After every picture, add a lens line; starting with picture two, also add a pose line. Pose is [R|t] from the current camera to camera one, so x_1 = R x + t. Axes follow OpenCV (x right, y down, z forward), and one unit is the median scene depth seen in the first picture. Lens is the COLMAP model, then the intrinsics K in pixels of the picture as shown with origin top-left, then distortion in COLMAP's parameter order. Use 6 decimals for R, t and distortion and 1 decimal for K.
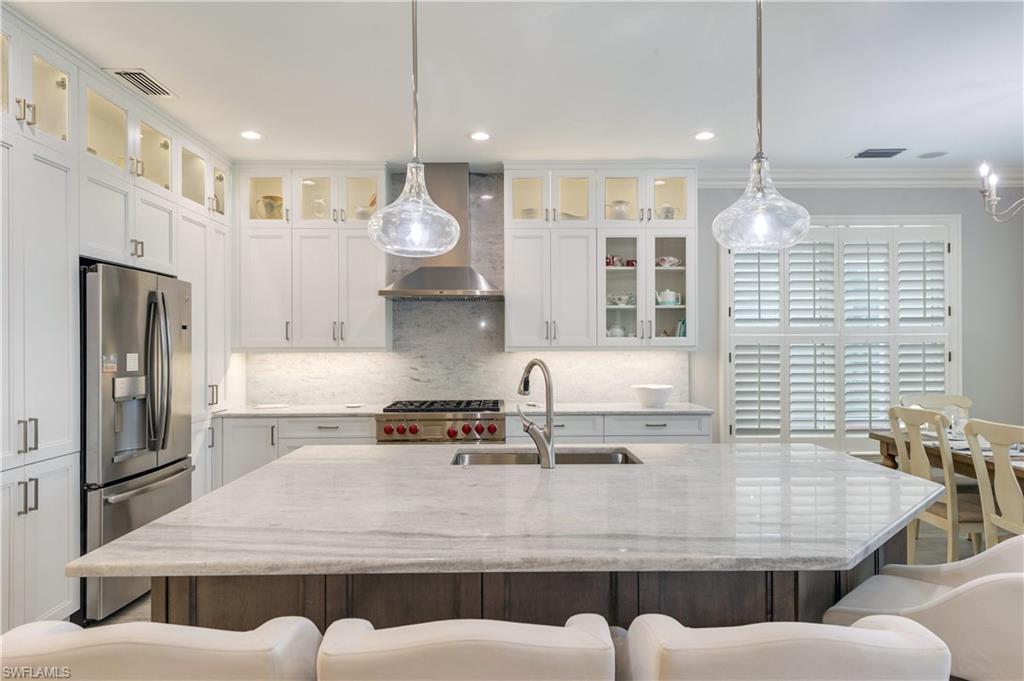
lens RADIAL K [[461.1, 0, 508.3], [0, 461.1, 341.2], [0, 0, 1]] dist [0.020543, -0.000026]
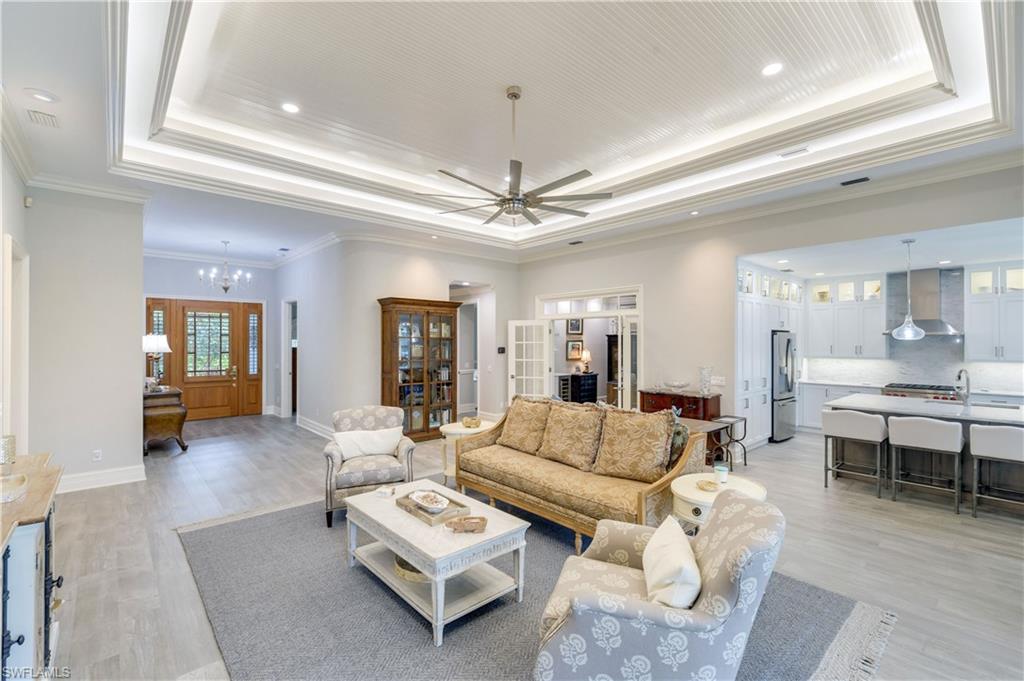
lens RADIAL K [[461.1, 0, 508.3], [0, 461.1, 341.2], [0, 0, 1]] dist [0.020543, -0.000026]
pose [[0.640919, 0.003348, -0.767601, 0.283646], [0.019514, 0.999596, 0.020654, -0.144475], [0.767360, -0.028216, 0.640595, -1.764583]]
